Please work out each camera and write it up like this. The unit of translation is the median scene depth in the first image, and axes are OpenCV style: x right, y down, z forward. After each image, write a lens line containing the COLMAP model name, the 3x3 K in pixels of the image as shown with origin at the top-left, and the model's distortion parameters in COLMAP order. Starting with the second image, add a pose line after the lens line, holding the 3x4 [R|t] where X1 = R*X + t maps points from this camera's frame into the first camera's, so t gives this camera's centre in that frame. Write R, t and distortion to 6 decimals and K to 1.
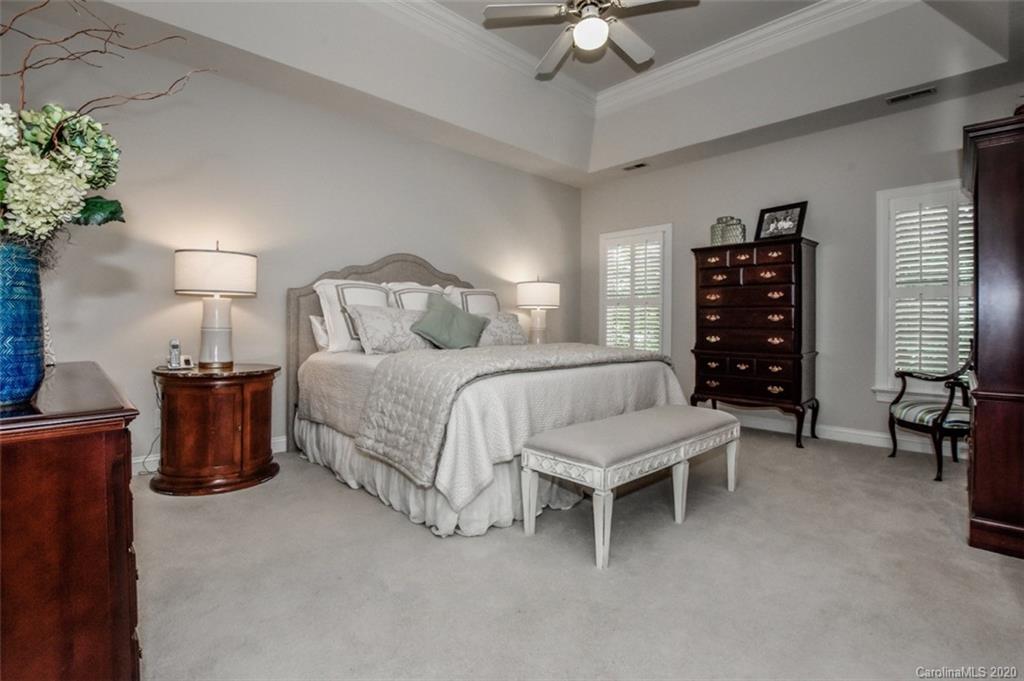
lens RADIAL K [[492.6, 0, 509.3], [0, 492.6, 336.9], [0, 0, 1]] dist [-0.027060, 0.000075]
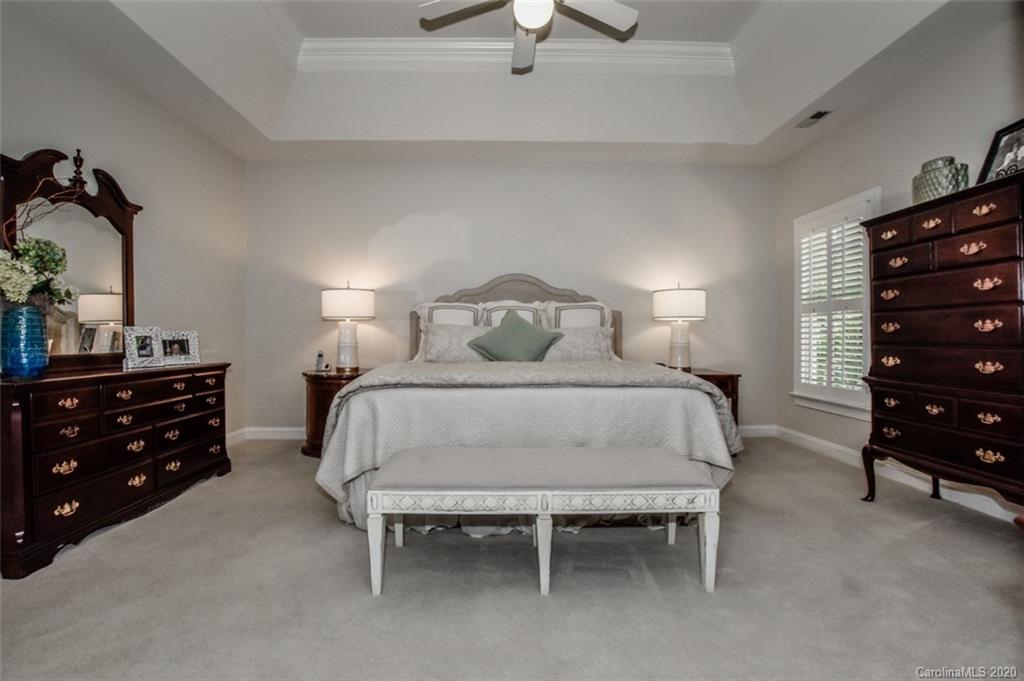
lens RADIAL K [[473.0, 0, 512.0], [0, 473.0, 340.5], [0, 0, 1]] dist [-0.001530, -0.000233]
pose [[0.740294, -0.002957, -0.672277, 0.502845], [-0.012042, 0.999772, -0.017657, -0.006183], [0.672175, 0.021167, 0.740089, 0.251025]]
